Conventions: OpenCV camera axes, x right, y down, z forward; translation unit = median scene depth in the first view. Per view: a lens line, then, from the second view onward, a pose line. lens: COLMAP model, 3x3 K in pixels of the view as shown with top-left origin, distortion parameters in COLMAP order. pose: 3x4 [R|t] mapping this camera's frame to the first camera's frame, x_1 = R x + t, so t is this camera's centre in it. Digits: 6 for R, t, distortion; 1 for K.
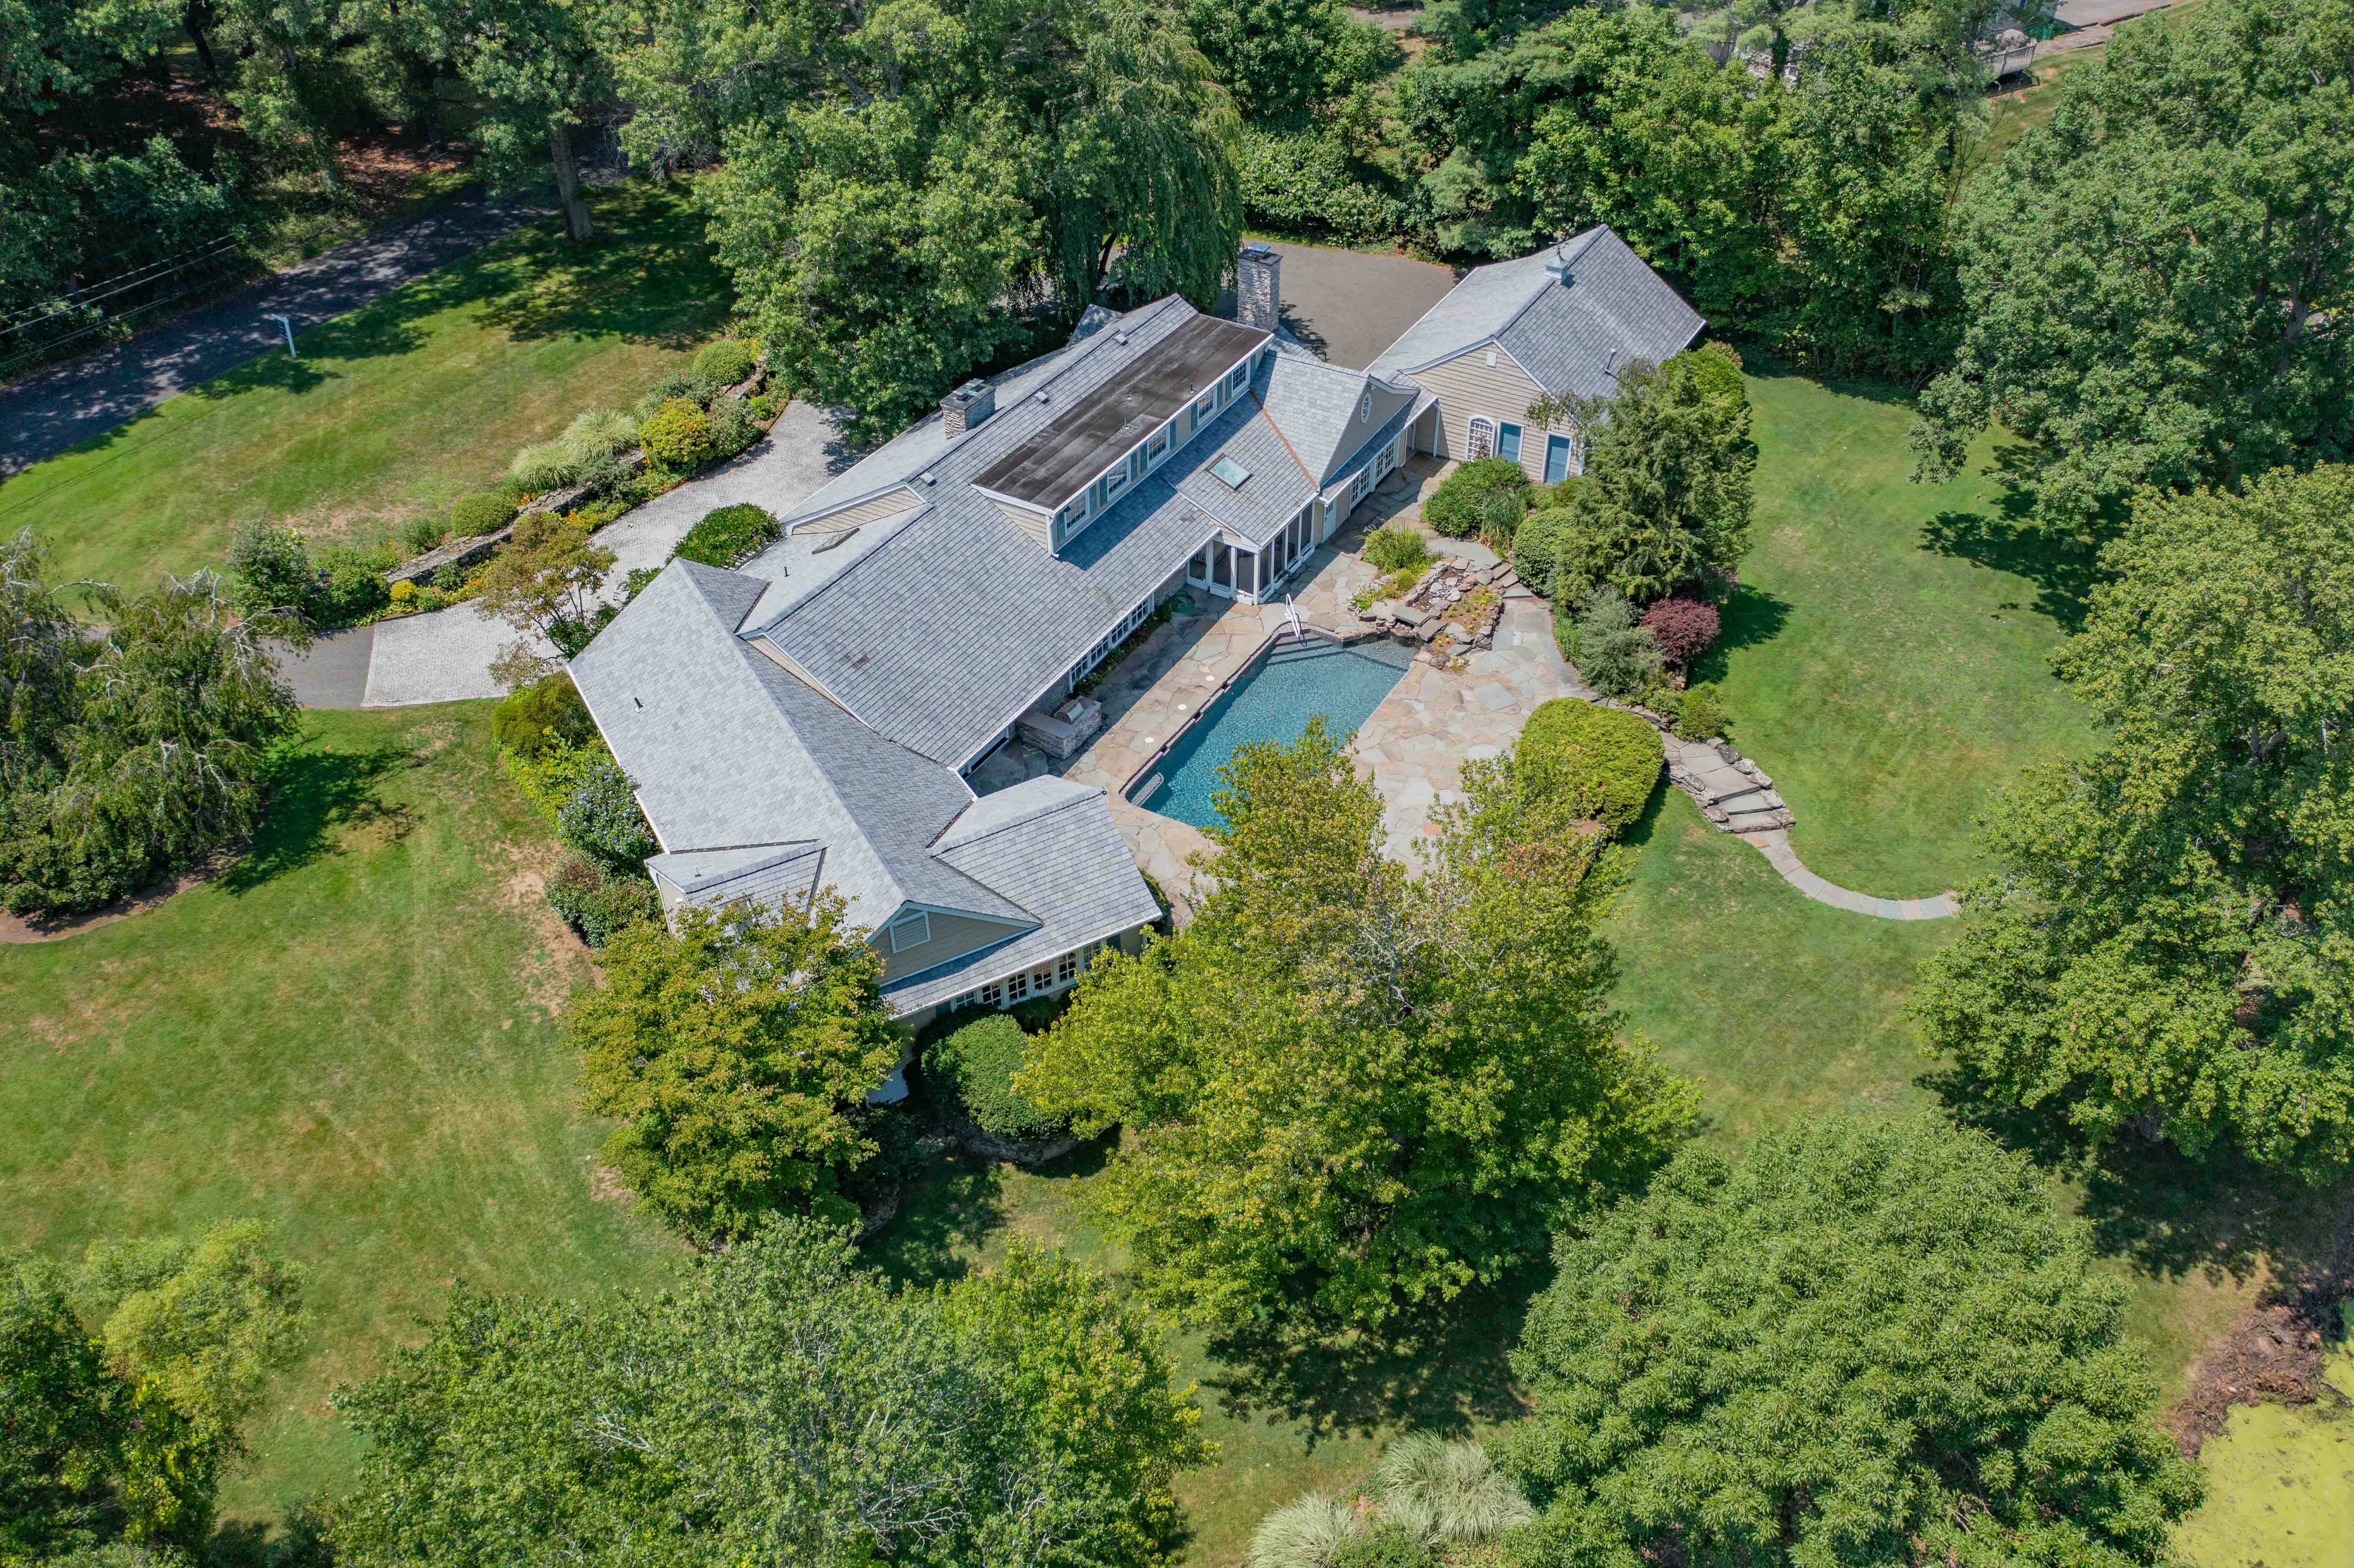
lens RADIAL K [[1762.6, 0, 1151.1], [0, 1762.6, 776.8], [0, 0, 1]] dist [0.003108, 0.001008]
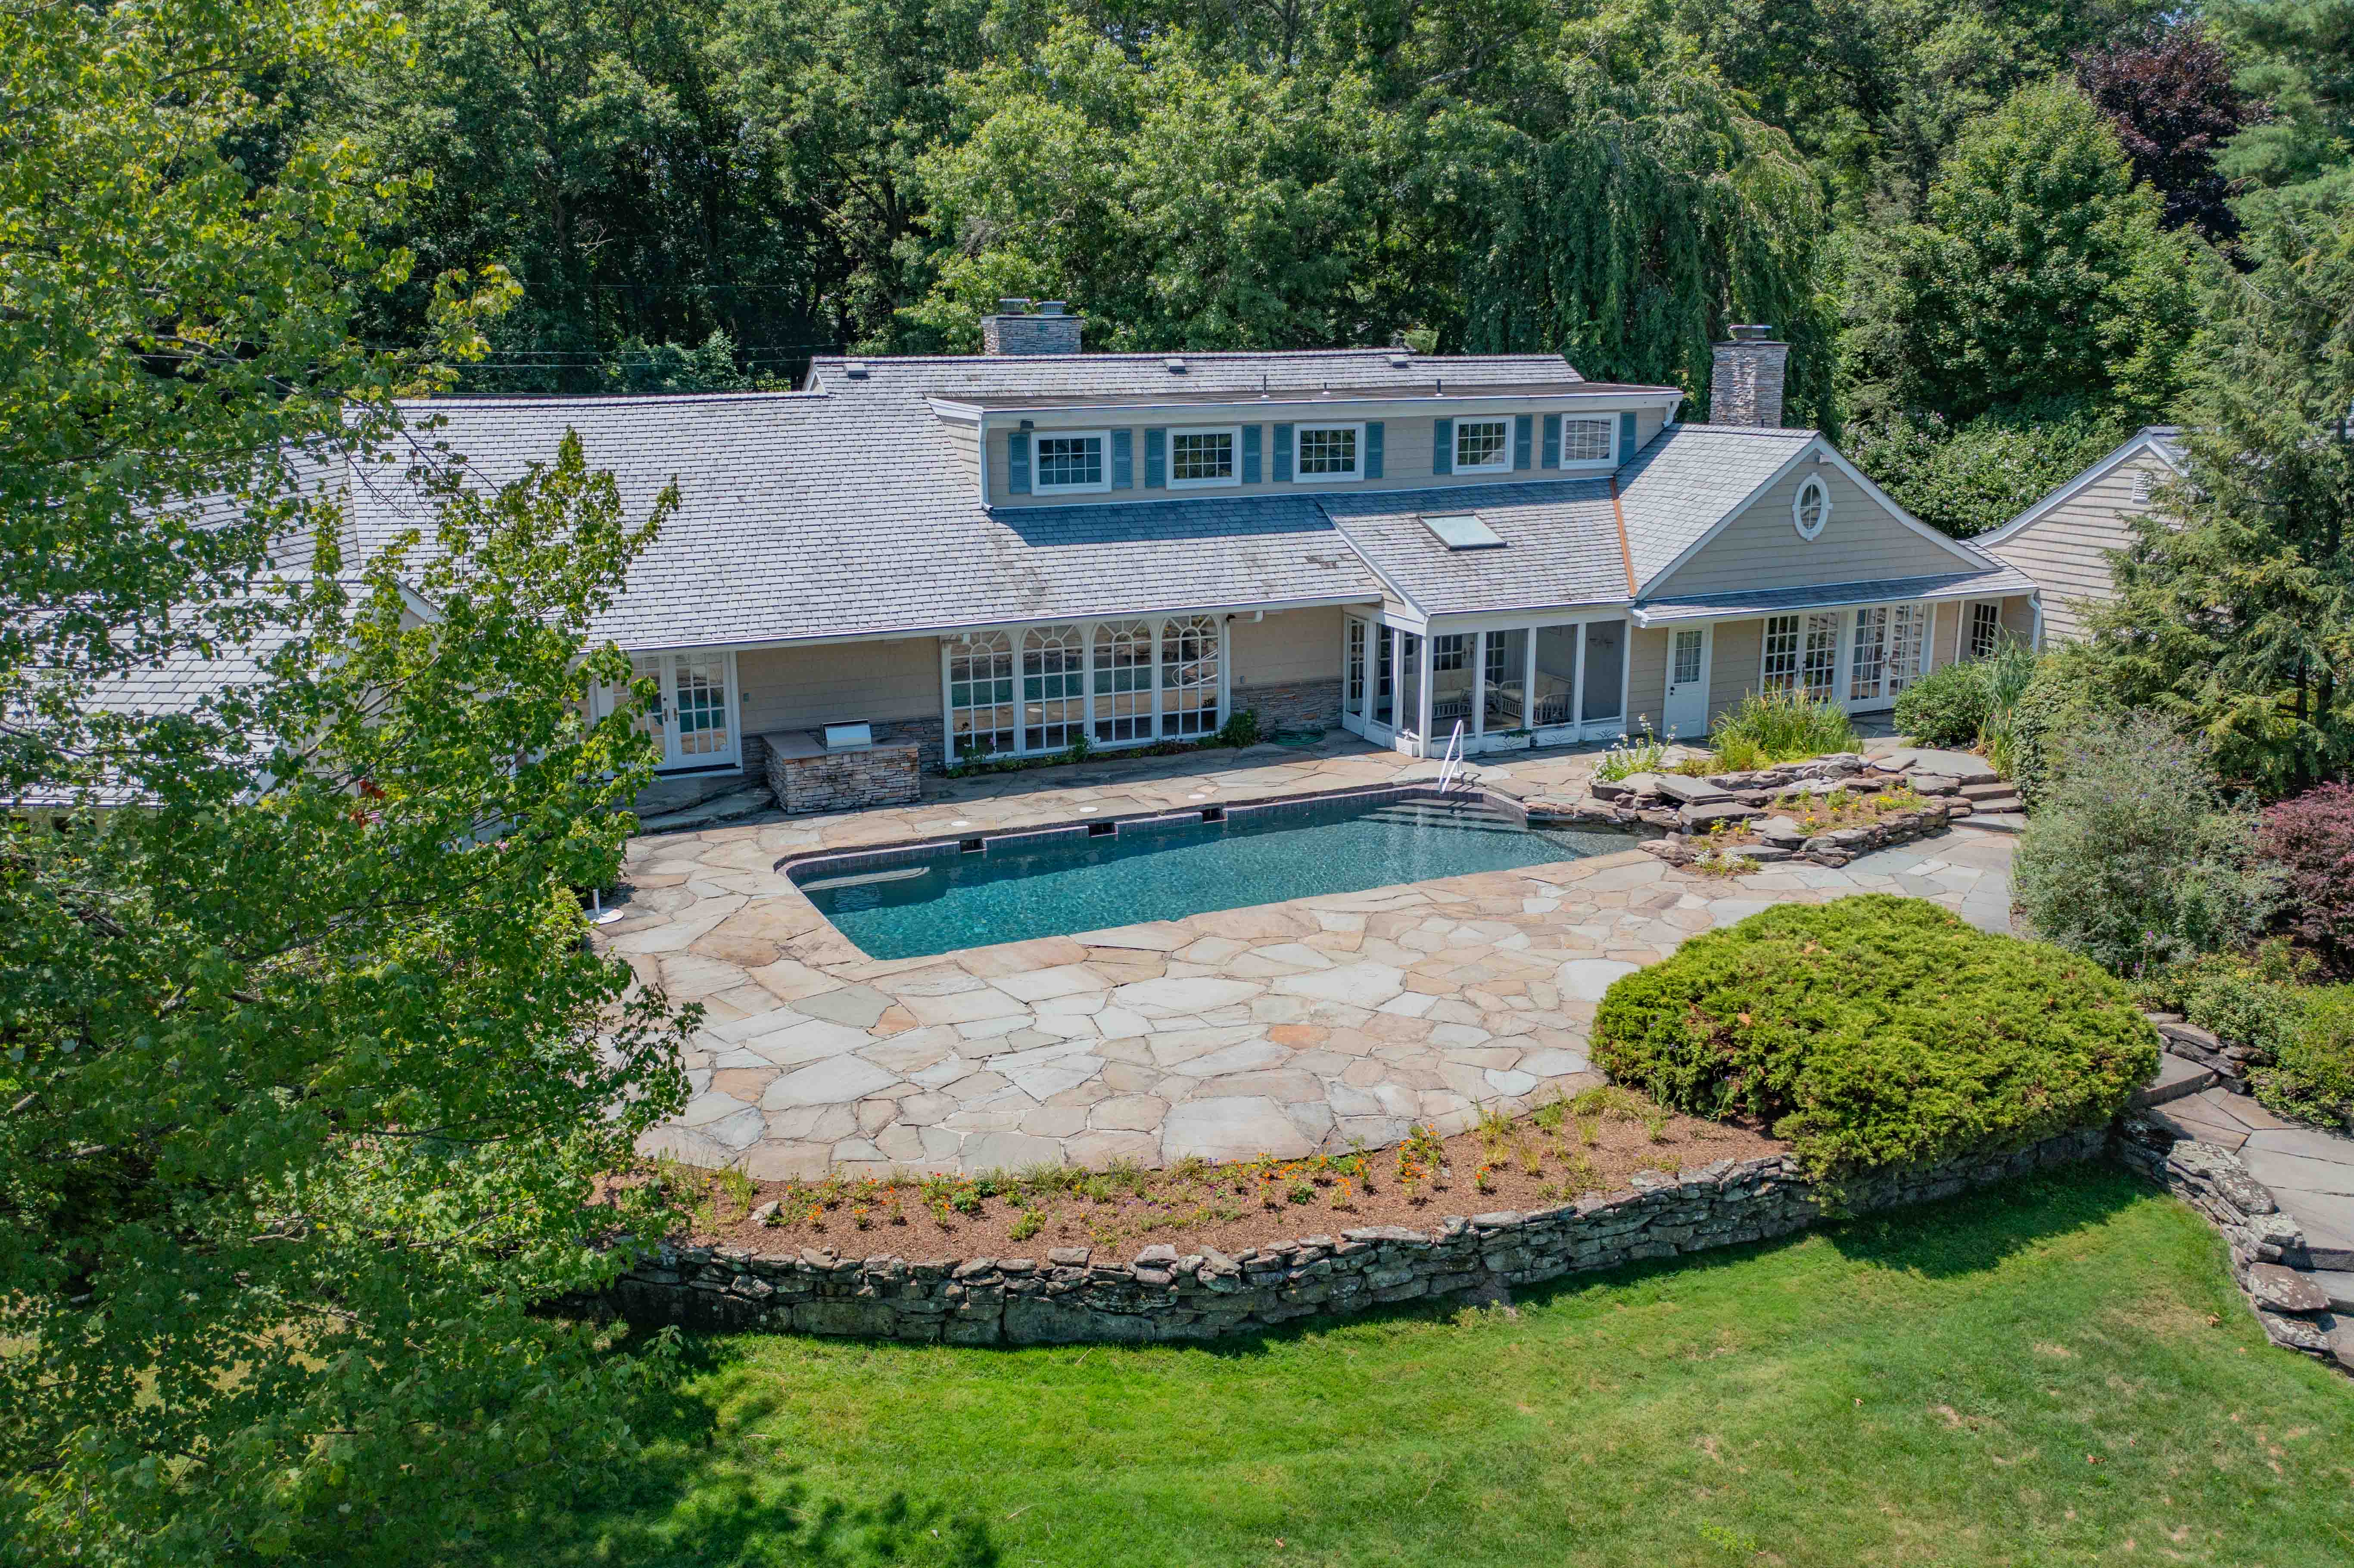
lens RADIAL K [[1843.2, 0, 1177.0], [0, 1843.2, 784.0], [0, 0, 1]] dist [-0.010569, 0.004583]
pose [[0.822462, 0.148575, -0.549074, 0.274358], [-0.367954, 0.875090, -0.314369, 0.090111], [0.433782, 0.460590, 0.774397, 0.560176]]
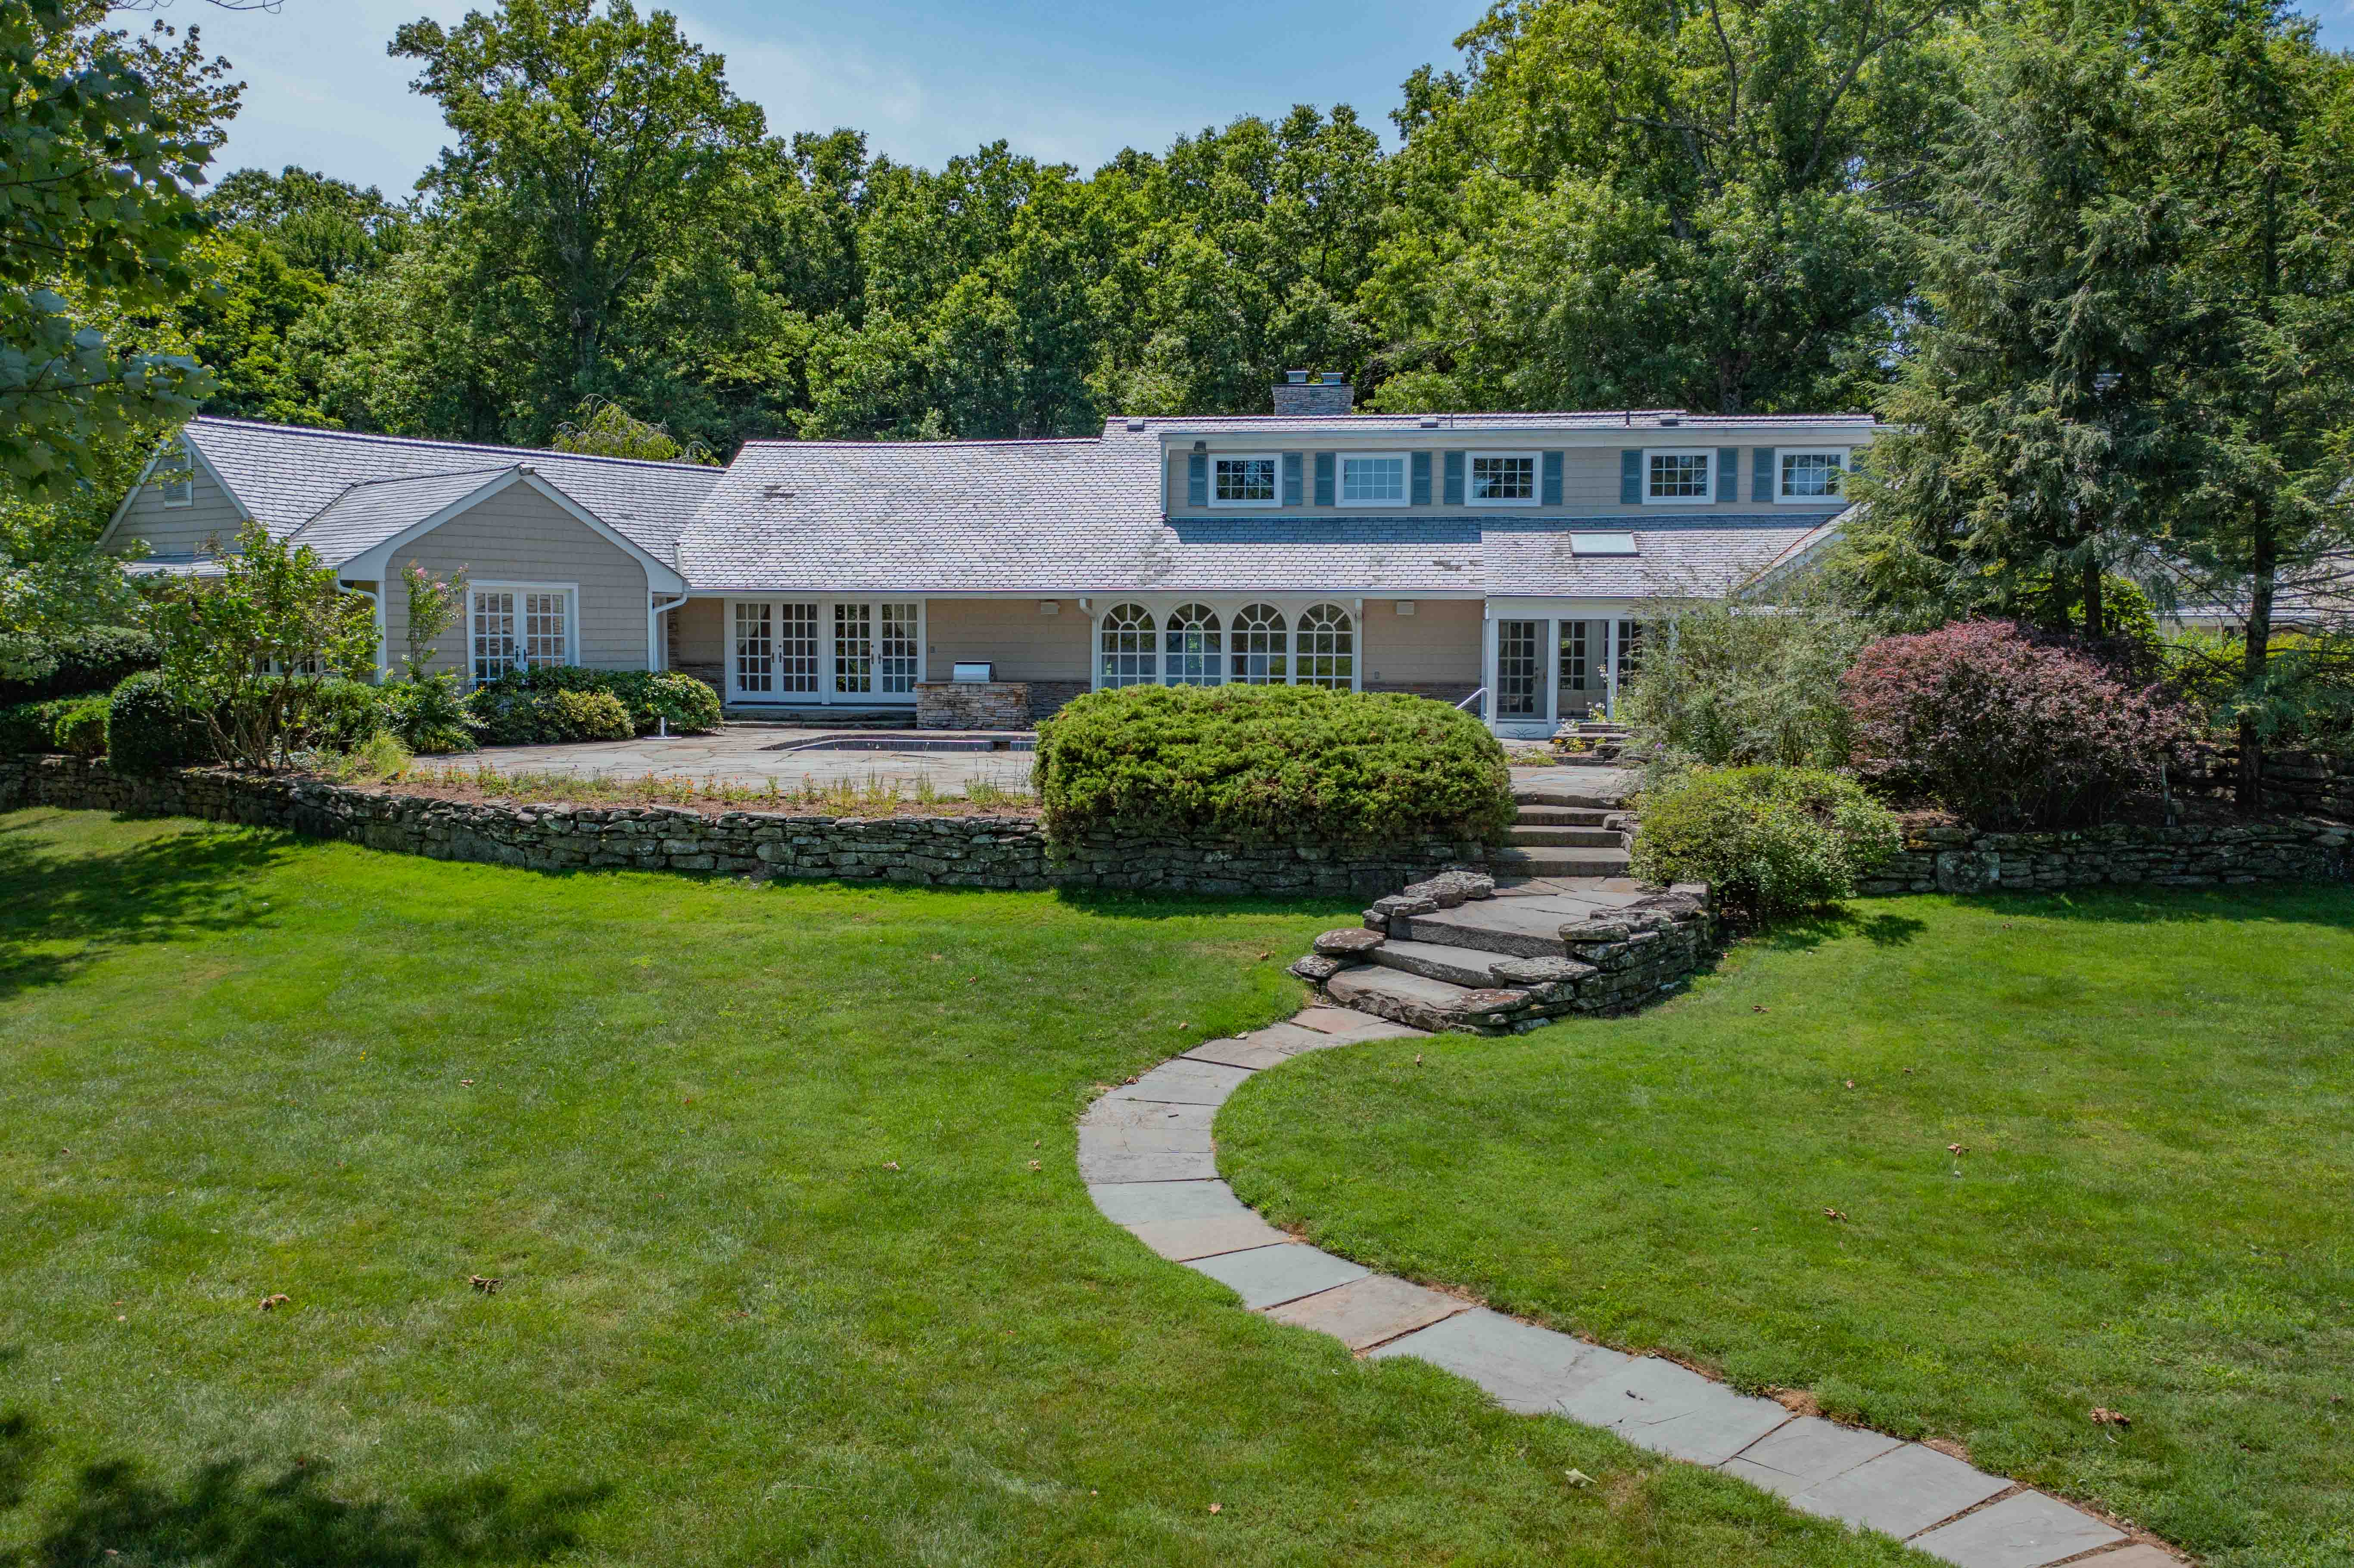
lens RADIAL K [[1843.2, 0, 1177.0], [0, 1843.2, 784.0], [0, 0, 1]] dist [-0.010569, 0.004583]
pose [[0.415107, 0.094449, -0.904857, 0.485458], [-0.586679, 0.787958, -0.186895, 0.061793], [0.695337, 0.608442, 0.382498, 0.718192]]
